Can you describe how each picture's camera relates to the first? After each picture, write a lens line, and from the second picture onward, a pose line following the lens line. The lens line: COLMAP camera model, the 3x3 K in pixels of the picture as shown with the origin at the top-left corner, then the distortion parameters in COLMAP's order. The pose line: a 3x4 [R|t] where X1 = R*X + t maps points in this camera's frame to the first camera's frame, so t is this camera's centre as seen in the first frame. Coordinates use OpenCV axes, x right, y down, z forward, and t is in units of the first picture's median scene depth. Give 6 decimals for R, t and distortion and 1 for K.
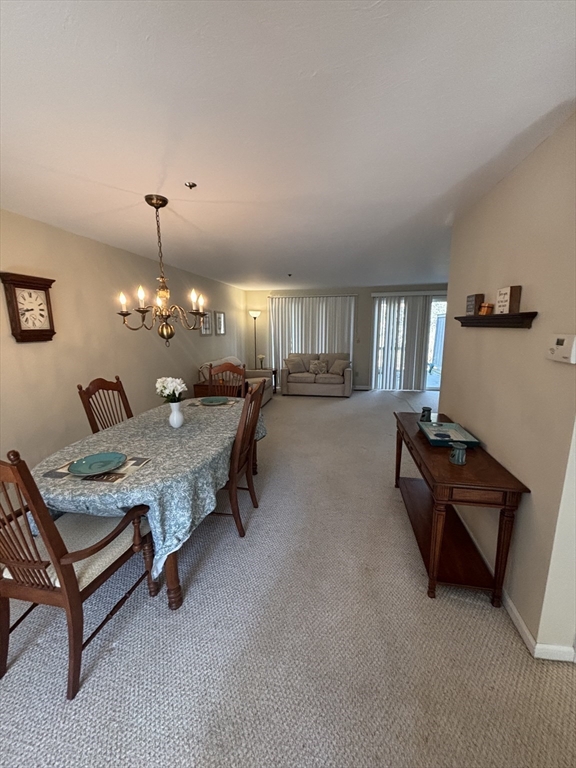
lens RADIAL K [[305.8, 0, 289.6], [0, 305.8, 381.9], [0, 0, 1]] dist [-0.002738, -0.001523]
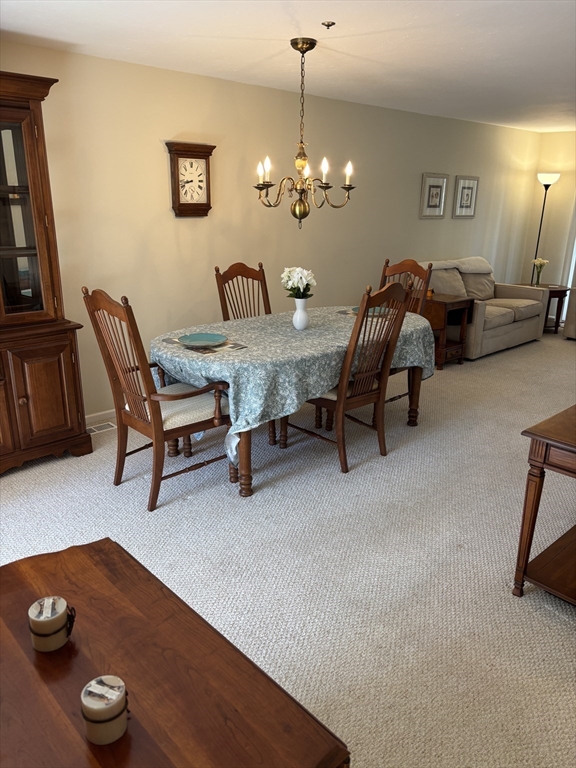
lens RADIAL K [[578.3, 0, 287.2], [0, 578.3, 386.0], [0, 0, 1]] dist [0.011492, -0.006394]
pose [[0.800849, 0.199542, -0.564645, 0.553772], [-0.122995, 0.977561, 0.171018, 0.037647], [0.586100, -0.067511, 0.807421, -0.318188]]
